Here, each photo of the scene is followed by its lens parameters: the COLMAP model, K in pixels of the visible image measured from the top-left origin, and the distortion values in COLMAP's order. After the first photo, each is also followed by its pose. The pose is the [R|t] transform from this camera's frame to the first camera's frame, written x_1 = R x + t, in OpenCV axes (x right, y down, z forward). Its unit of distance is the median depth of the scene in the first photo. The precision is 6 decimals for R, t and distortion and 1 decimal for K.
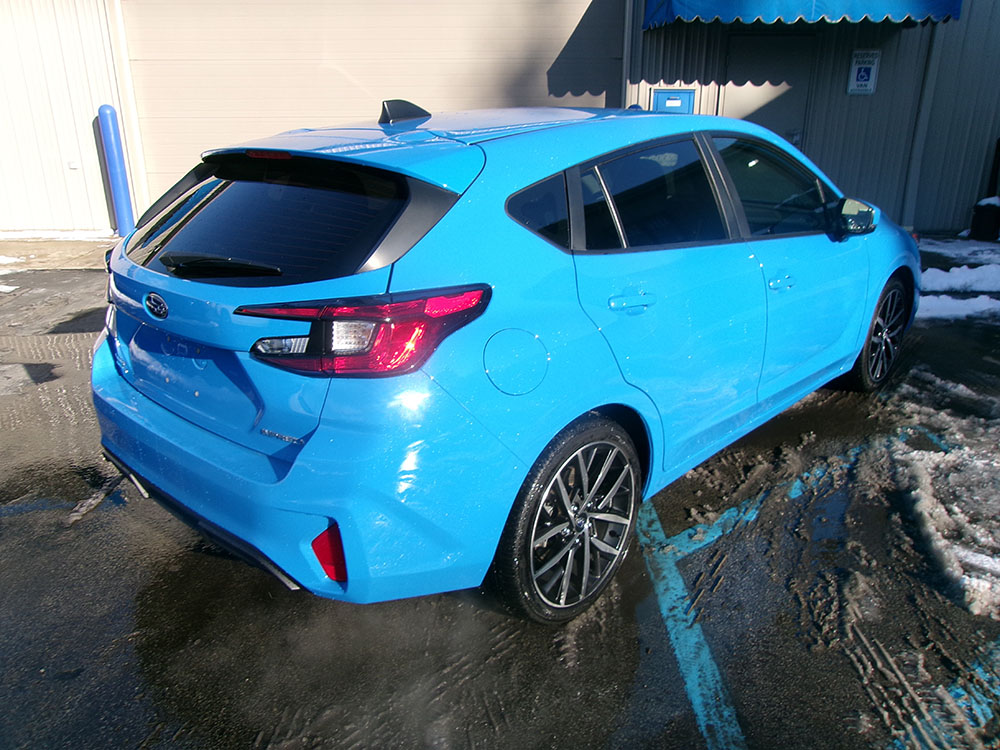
lens RADIAL K [[786.9, 0, 500.0], [0, 786.9, 375.0], [0, 0, 1]] dist [-0.007134, 0.043120]
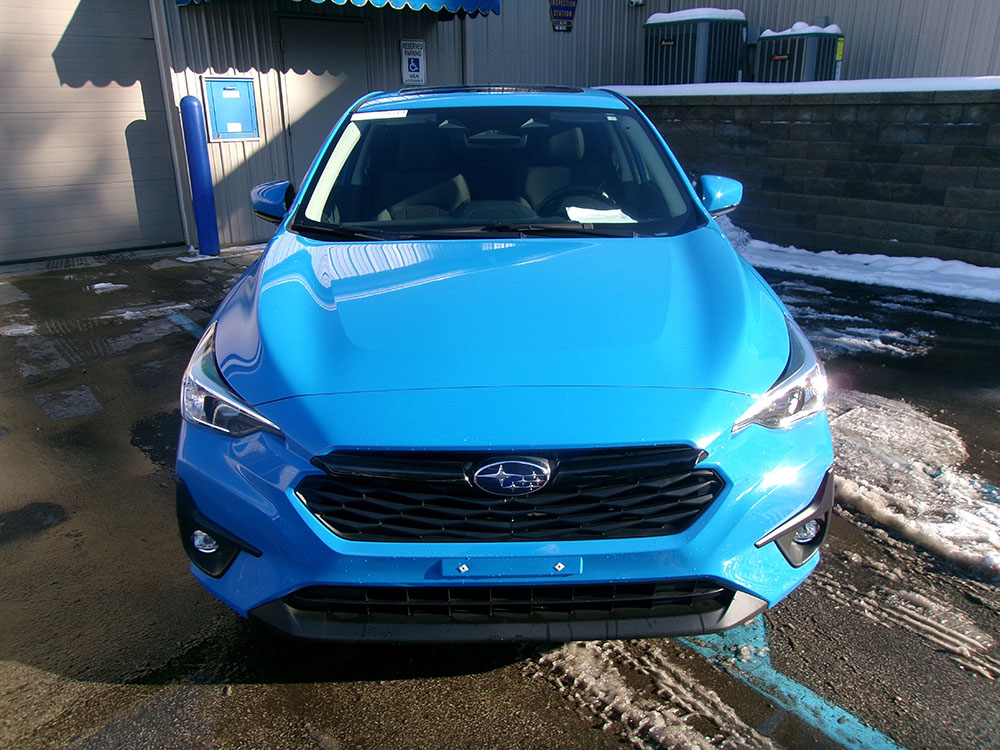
lens RADIAL K [[779.1, 0, 500.0], [0, 779.1, 375.0], [0, 0, 1]] dist [0.014293, 0.007785]
pose [[0.780477, -0.218527, 0.585749, -0.118215], [0.219367, 0.973075, 0.070733, -0.047753], [-0.585435, 0.073288, 0.807400, 0.173663]]
